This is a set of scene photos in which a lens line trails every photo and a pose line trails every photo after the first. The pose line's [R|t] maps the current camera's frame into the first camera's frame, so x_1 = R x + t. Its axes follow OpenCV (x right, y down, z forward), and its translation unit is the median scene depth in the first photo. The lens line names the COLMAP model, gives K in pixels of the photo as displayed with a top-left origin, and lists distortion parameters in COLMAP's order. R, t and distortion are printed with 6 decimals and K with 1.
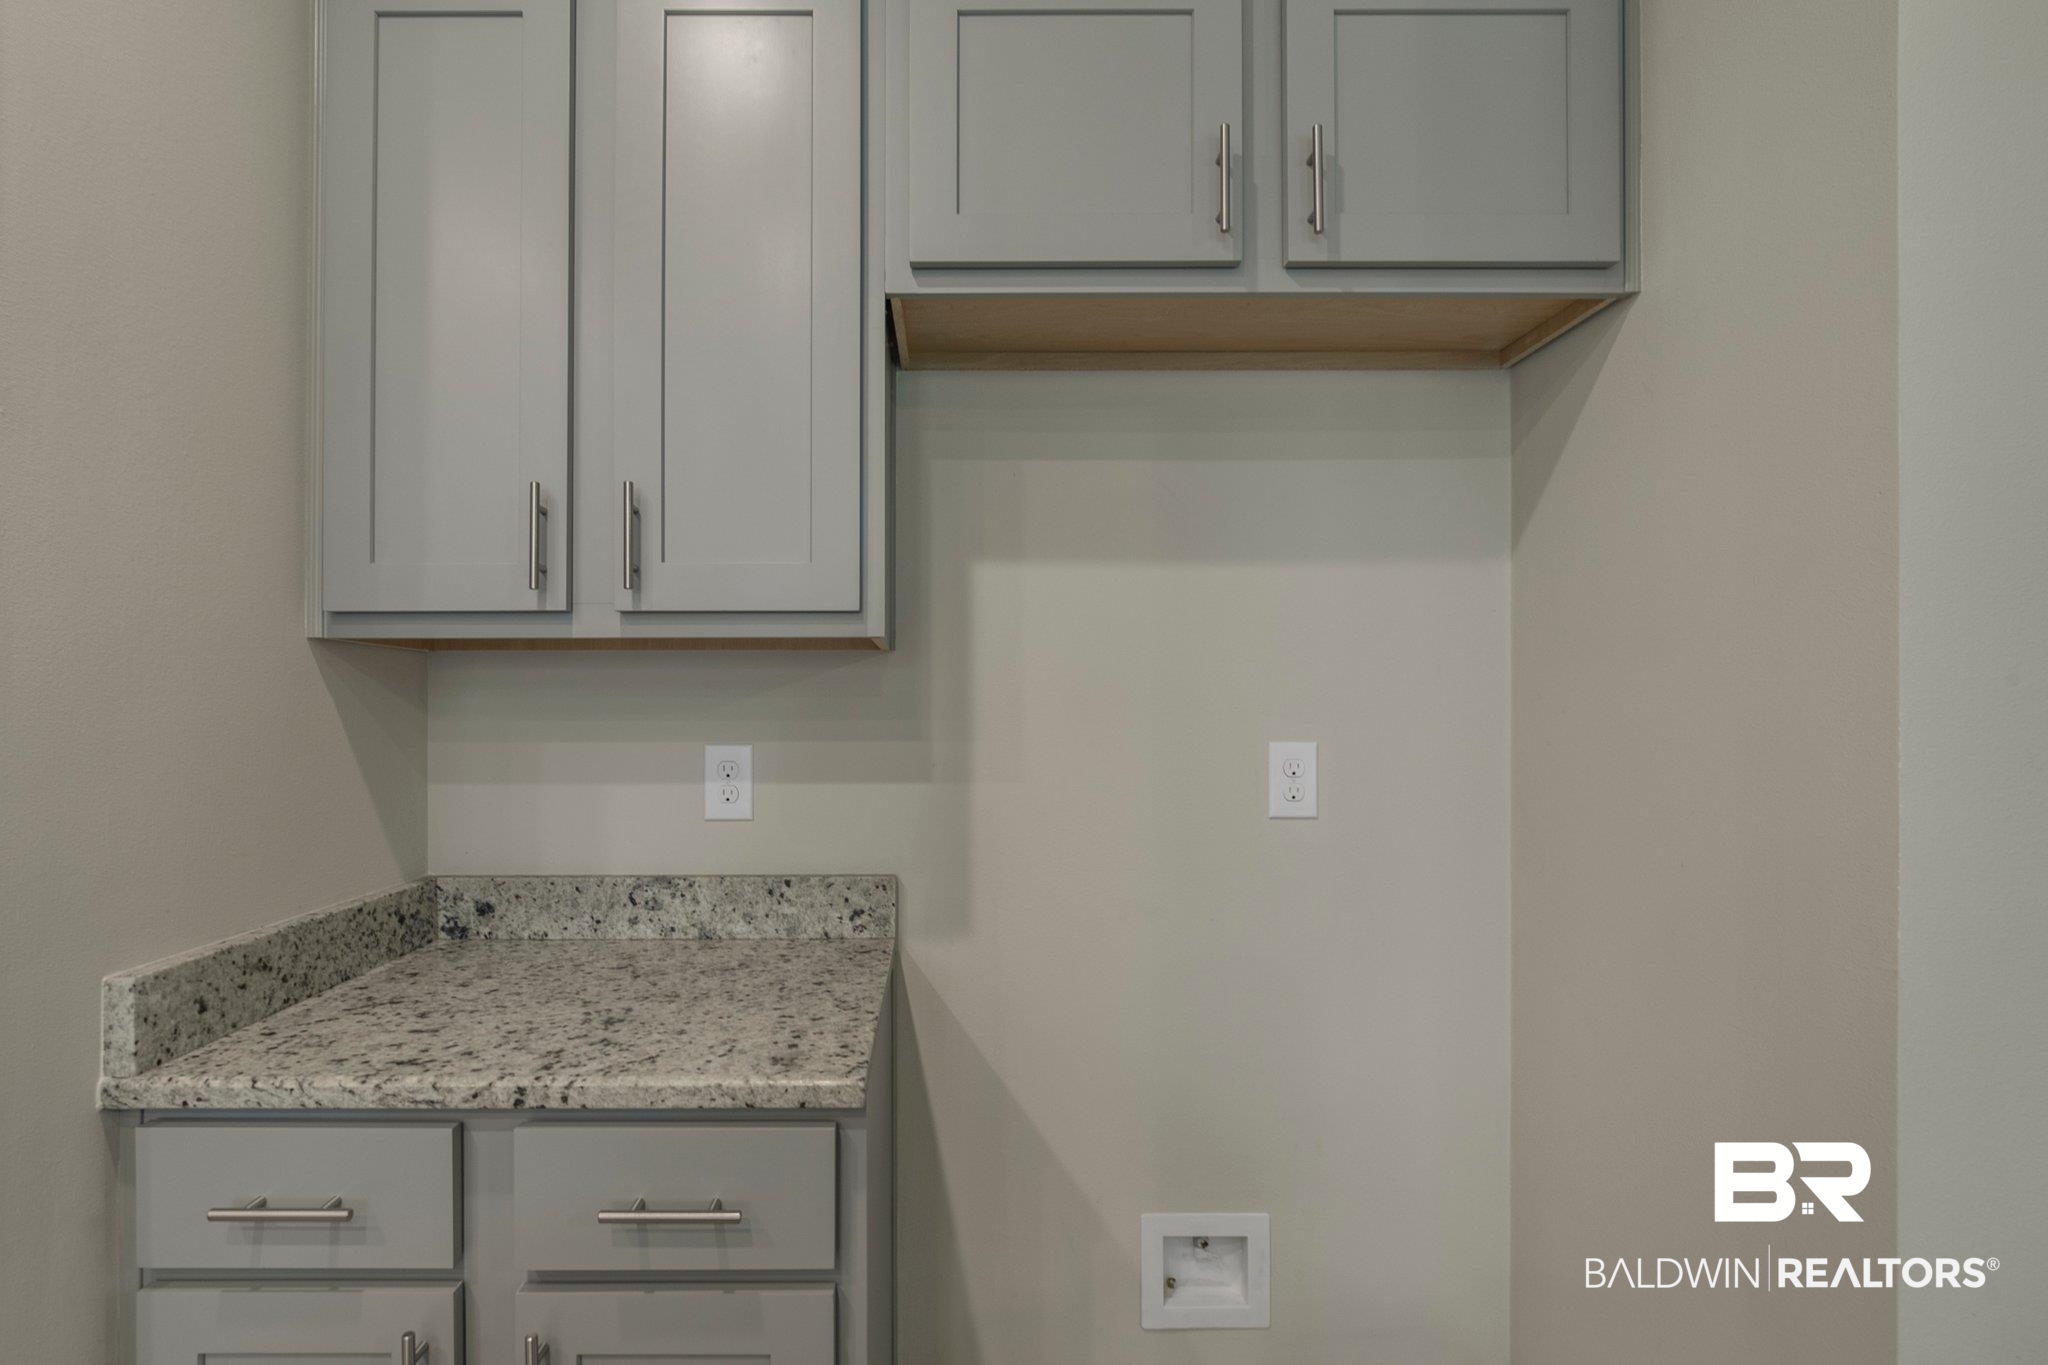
lens RADIAL K [[976.6, 0, 942.8], [0, 976.6, 728.2], [0, 0, 1]] dist [-0.013488, 0.005454]
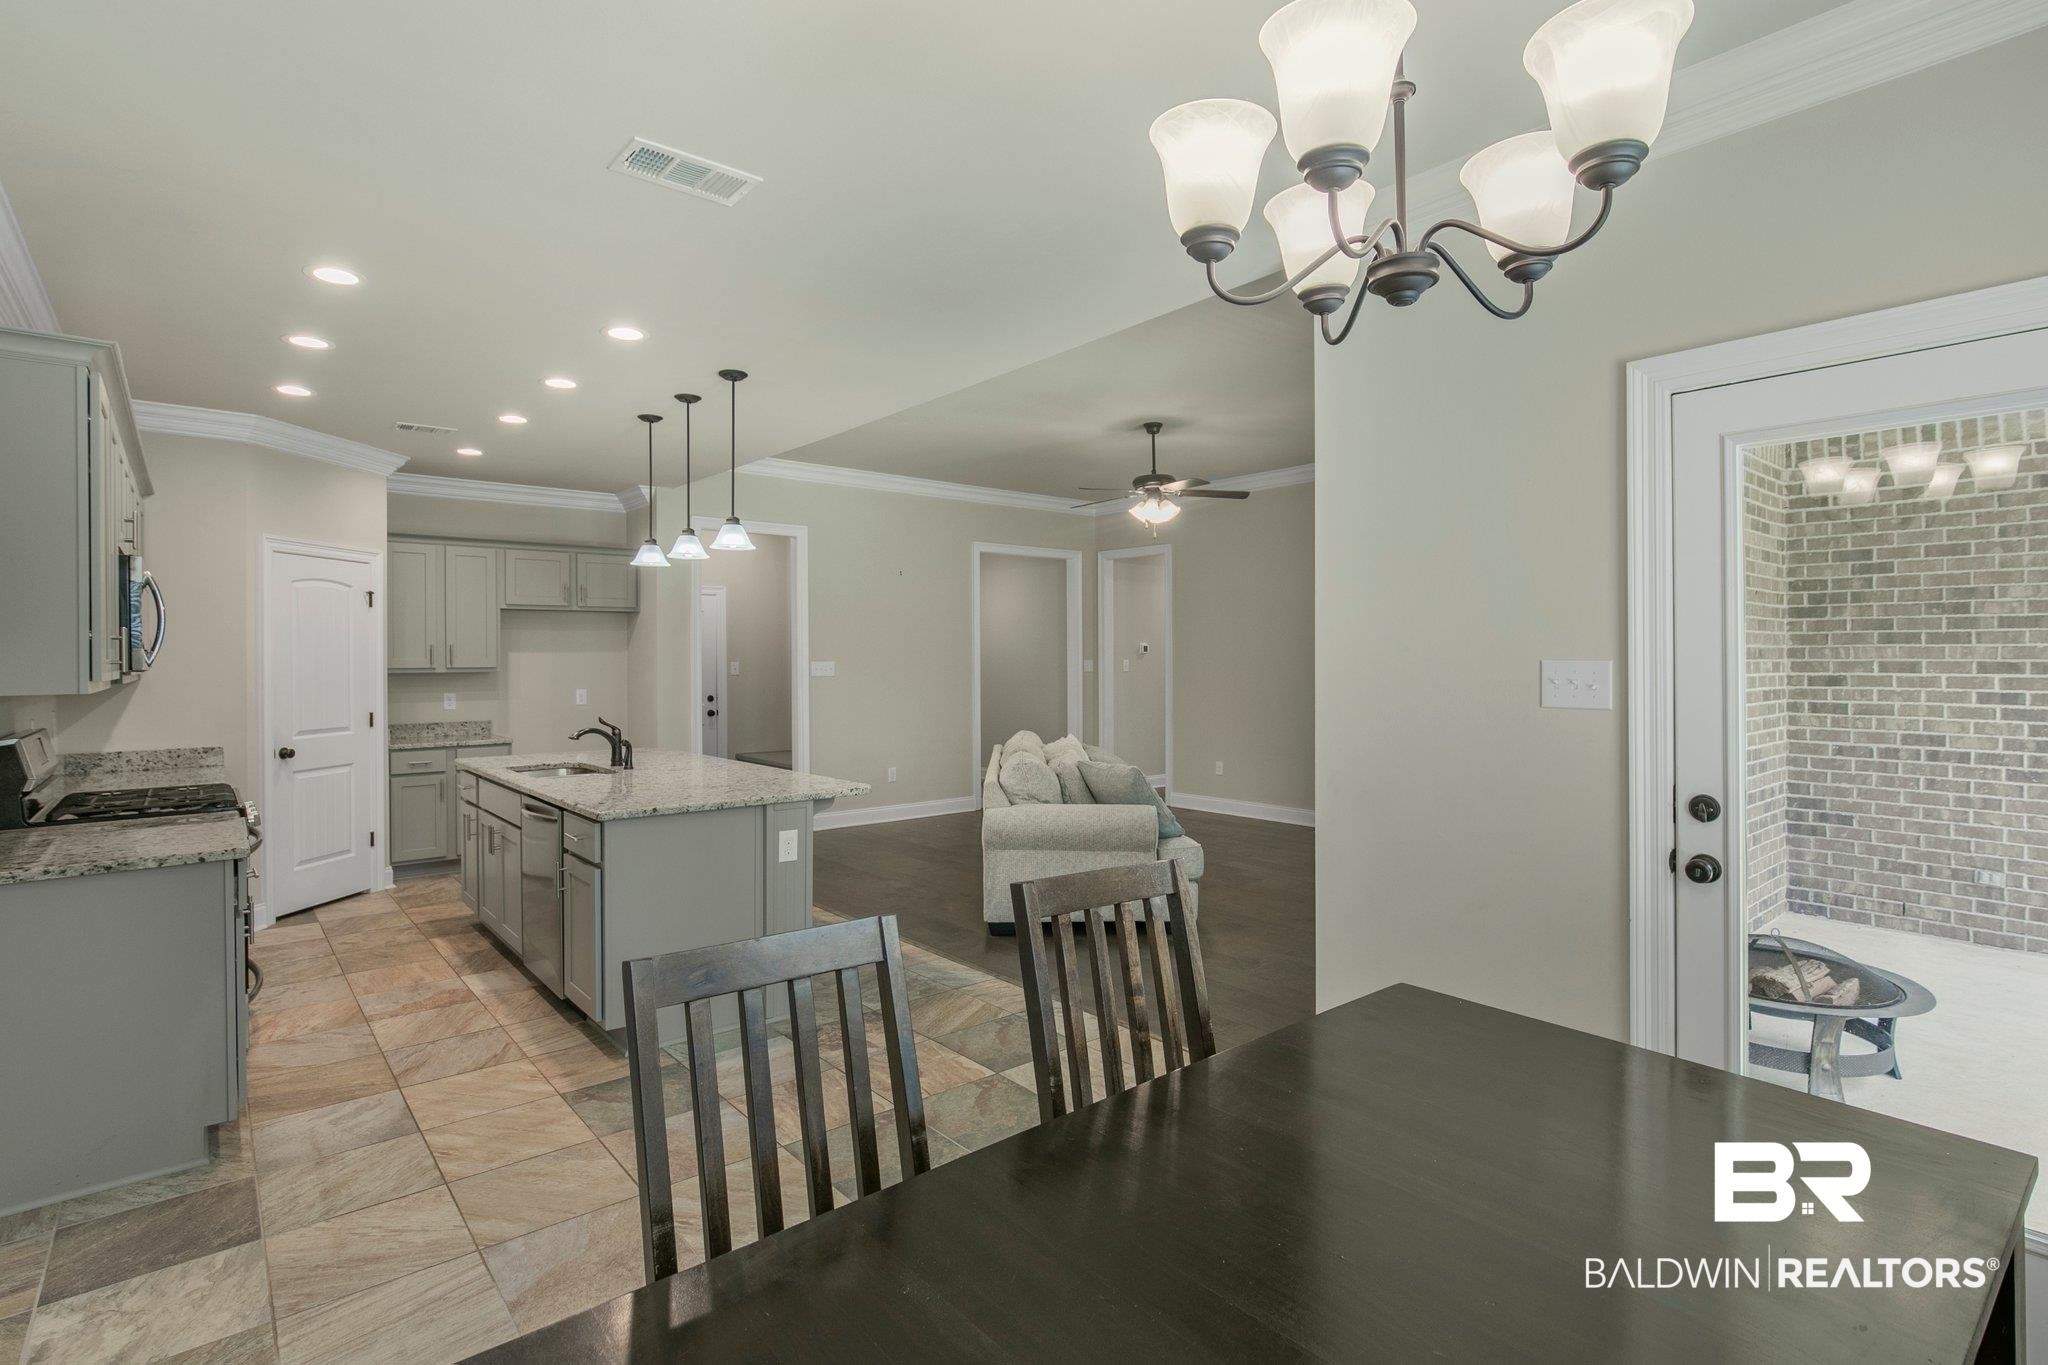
lens RADIAL K [[976.6, 0, 998.9], [0, 976.6, 651.8], [0, 0, 1]] dist [-0.013488, 0.005454]
pose [[0.778667, 0.002031, 0.627434, -1.218833], [0.006563, 0.999914, -0.011383, -0.119600], [-0.627403, 0.012981, 0.778587, -4.661839]]
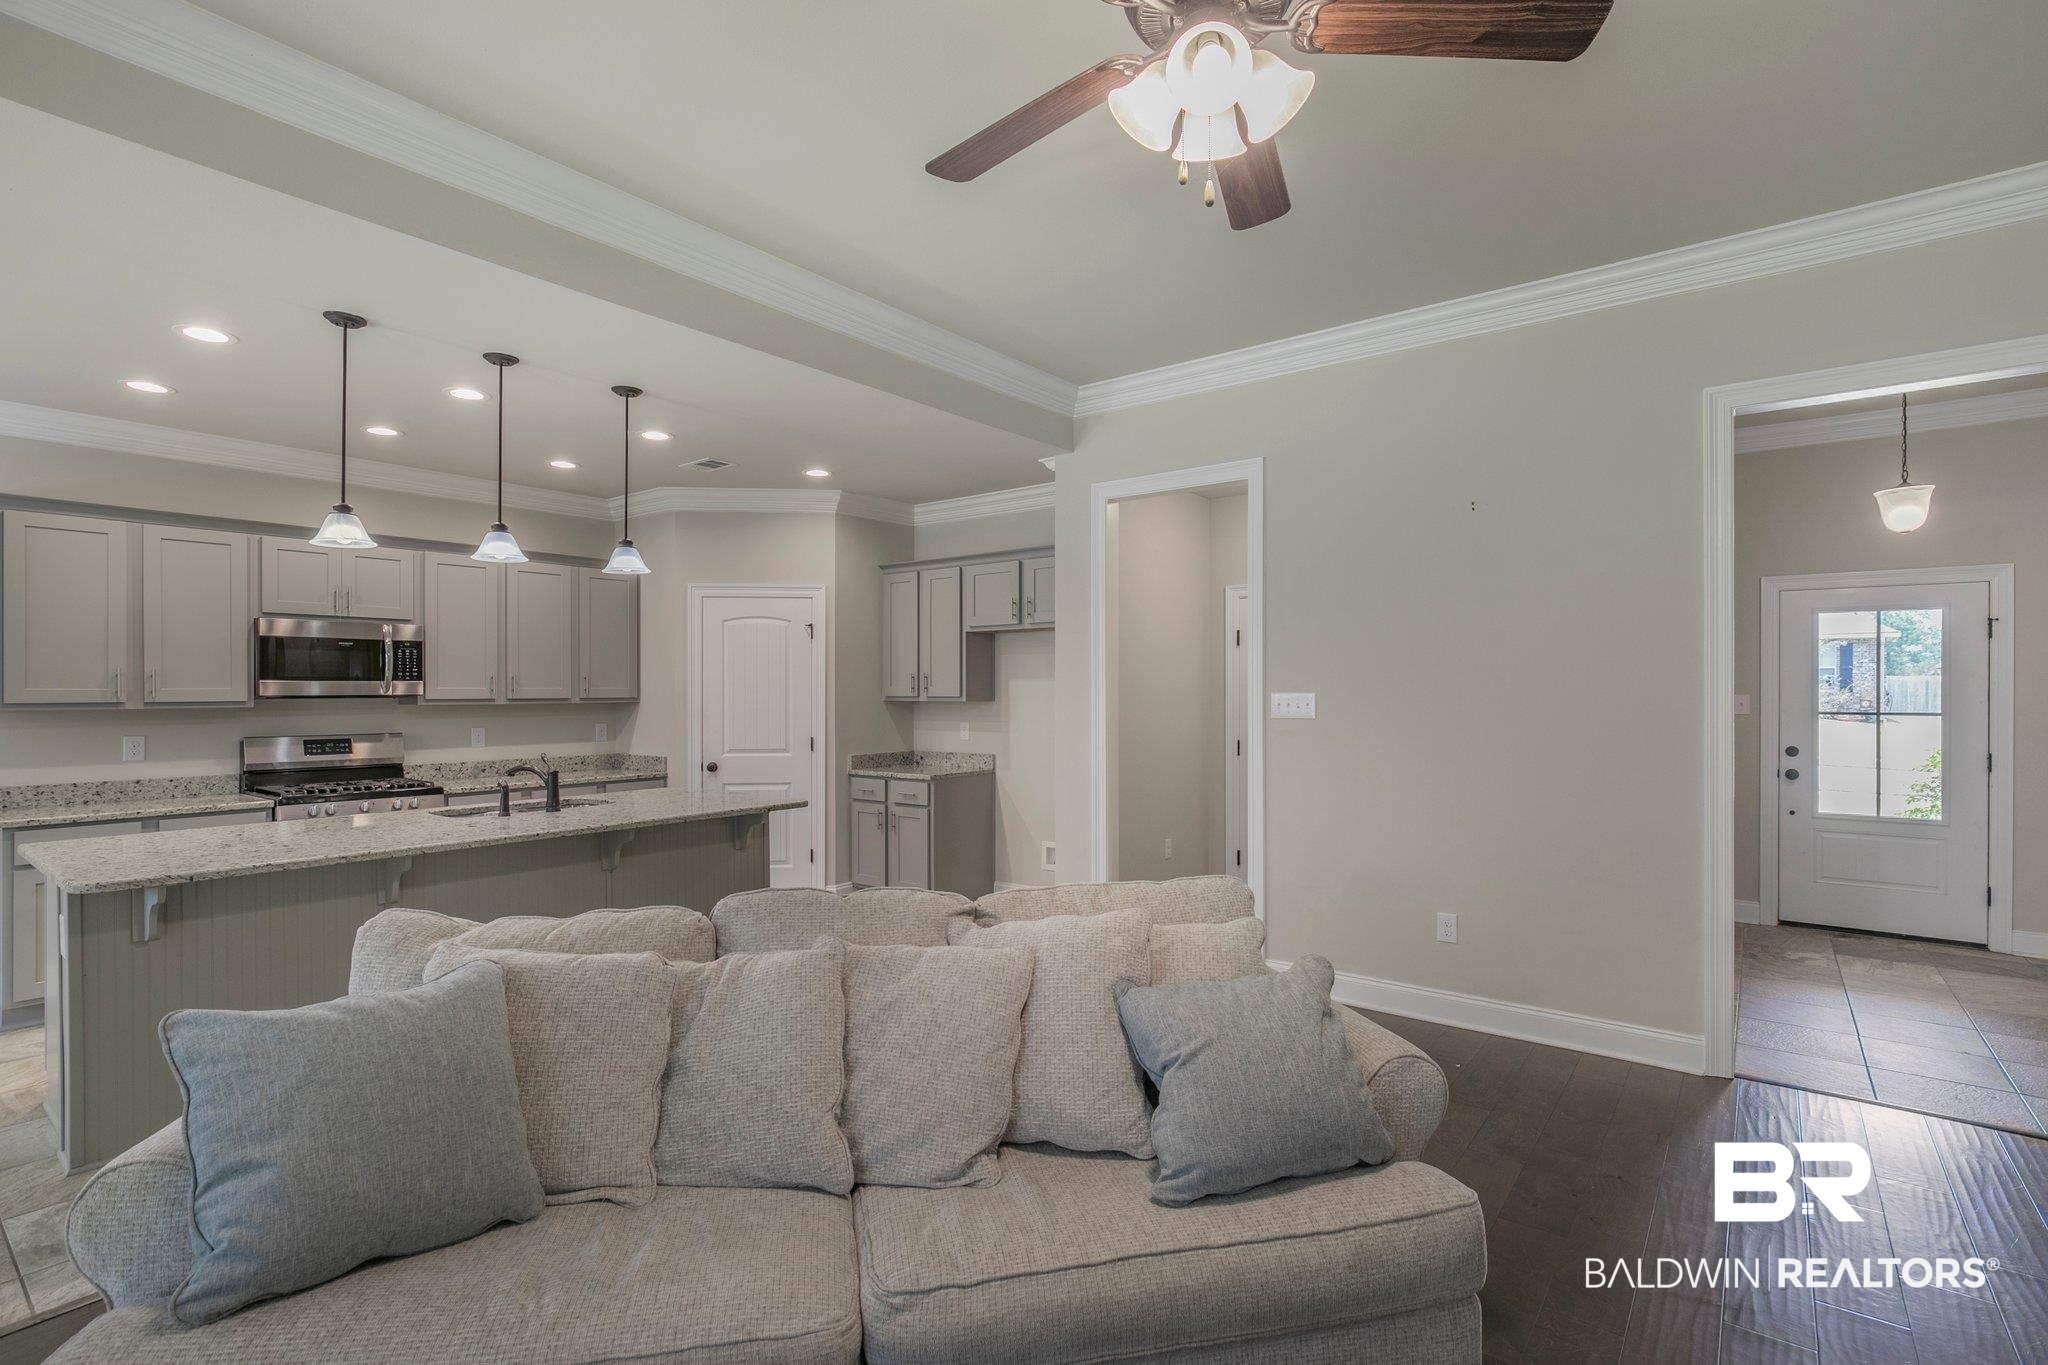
lens RADIAL K [[976.6, 0, 1029.7], [0, 976.6, 690.5], [0, 0, 1]] dist [-0.013488, 0.005454]
pose [[0.790294, -0.000709, -0.612728, 3.026458], [-0.002275, 0.999989, -0.004091, -0.123585], [0.612724, 0.004626, 0.790284, -2.542227]]
